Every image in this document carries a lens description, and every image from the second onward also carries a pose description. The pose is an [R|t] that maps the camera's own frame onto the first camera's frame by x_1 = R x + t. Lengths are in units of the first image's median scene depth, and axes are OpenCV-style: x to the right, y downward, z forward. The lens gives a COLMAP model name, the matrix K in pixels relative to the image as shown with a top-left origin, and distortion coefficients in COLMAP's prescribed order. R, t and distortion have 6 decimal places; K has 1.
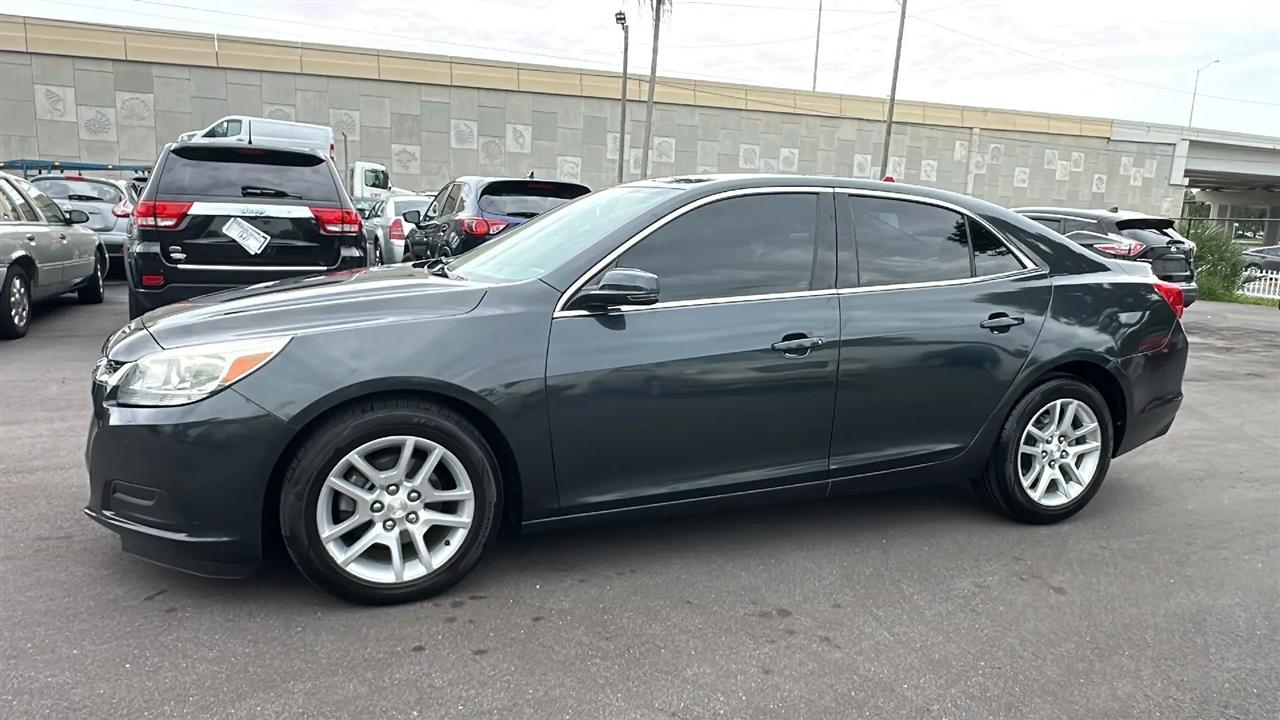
lens RADIAL K [[835.4, 0, 641.2], [0, 835.4, 353.0], [0, 0, 1]] dist [-0.006477, 0.002793]
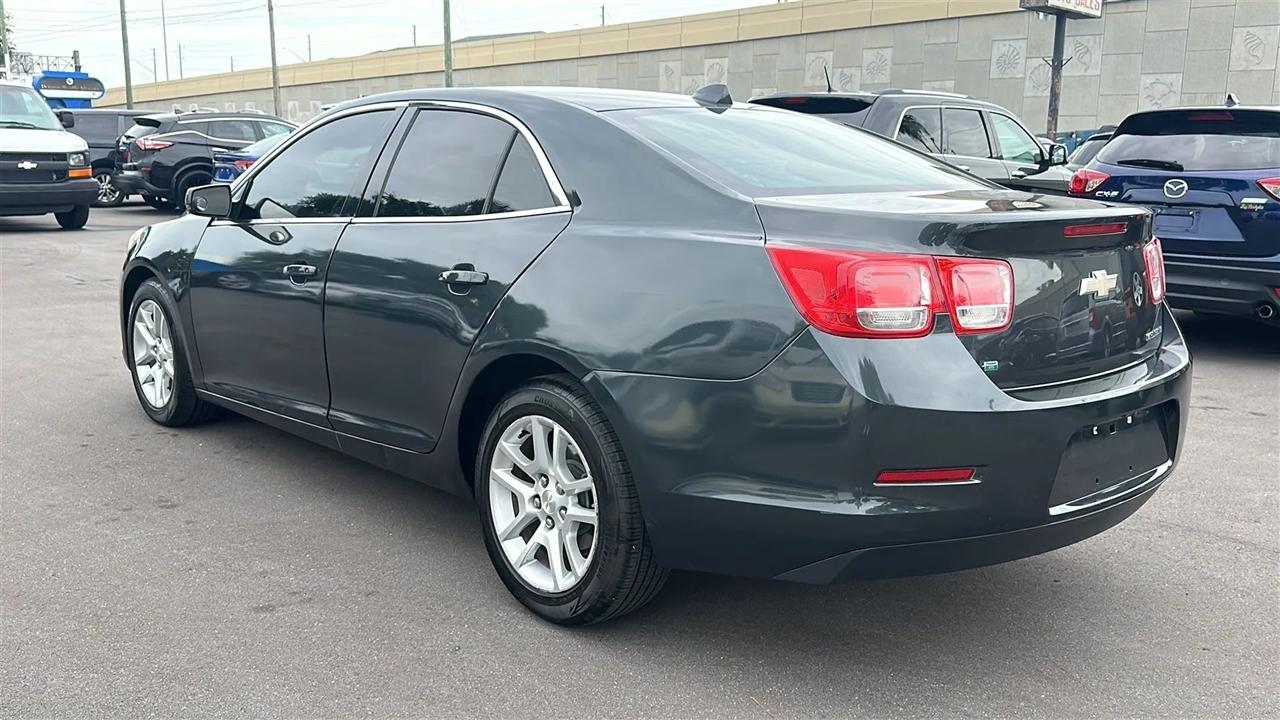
lens RADIAL K [[1124.4, 0, 640.0], [0, 1124.4, 360.0], [0, 0, 1]] dist [0.147560, -0.273234]
pose [[0.362070, 0.137657, -0.921930, 1.169254], [-0.157000, 0.983912, 0.085253, -0.062308], [0.918834, 0.113875, 0.377857, 0.670910]]
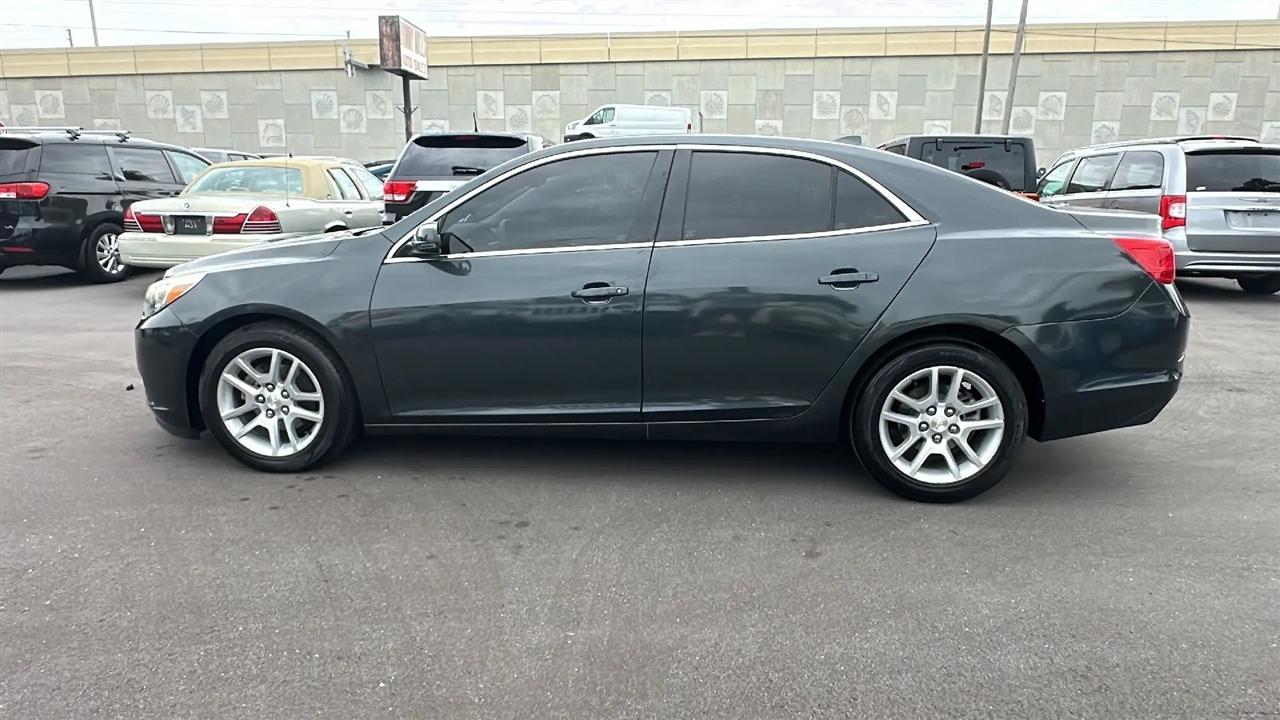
lens RADIAL K [[819.1, 0, 640.0], [0, 819.1, 360.0], [0, 0, 1]] dist [-0.003585, -0.001018]
pose [[0.891011, 0.063966, -0.449453, 0.550731], [-0.043791, 0.997517, 0.055153, 0.012129], [0.451865, -0.029460, 0.891600, 0.054468]]
